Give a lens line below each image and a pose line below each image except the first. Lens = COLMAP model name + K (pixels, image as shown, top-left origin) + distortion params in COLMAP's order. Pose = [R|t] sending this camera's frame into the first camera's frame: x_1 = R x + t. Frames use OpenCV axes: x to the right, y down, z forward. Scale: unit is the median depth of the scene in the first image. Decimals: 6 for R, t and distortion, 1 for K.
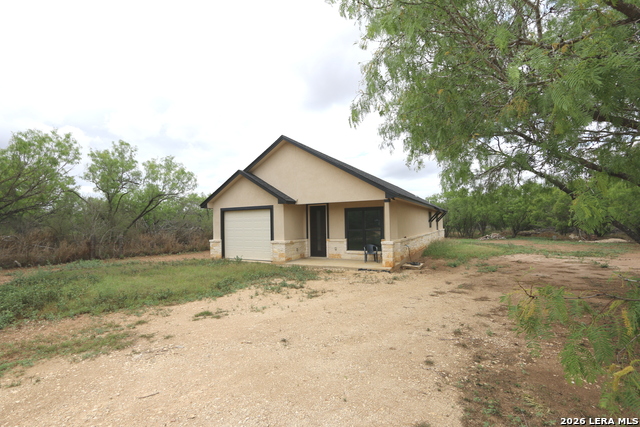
lens RADIAL K [[291.3, 0, 326.8], [0, 291.3, 213.2], [0, 0, 1]] dist [-0.013466, -0.000314]
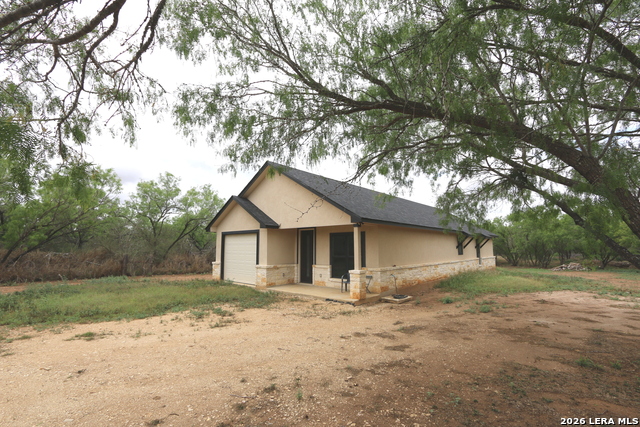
lens RADIAL K [[291.3, 0, 324.6], [0, 291.3, 218.7], [0, 0, 1]] dist [-0.013466, -0.000314]
pose [[0.969734, -0.005626, -0.244098, 0.278157], [-0.008802, 0.998279, -0.057979, -0.008258], [0.244004, 0.058373, 0.968016, 0.073884]]
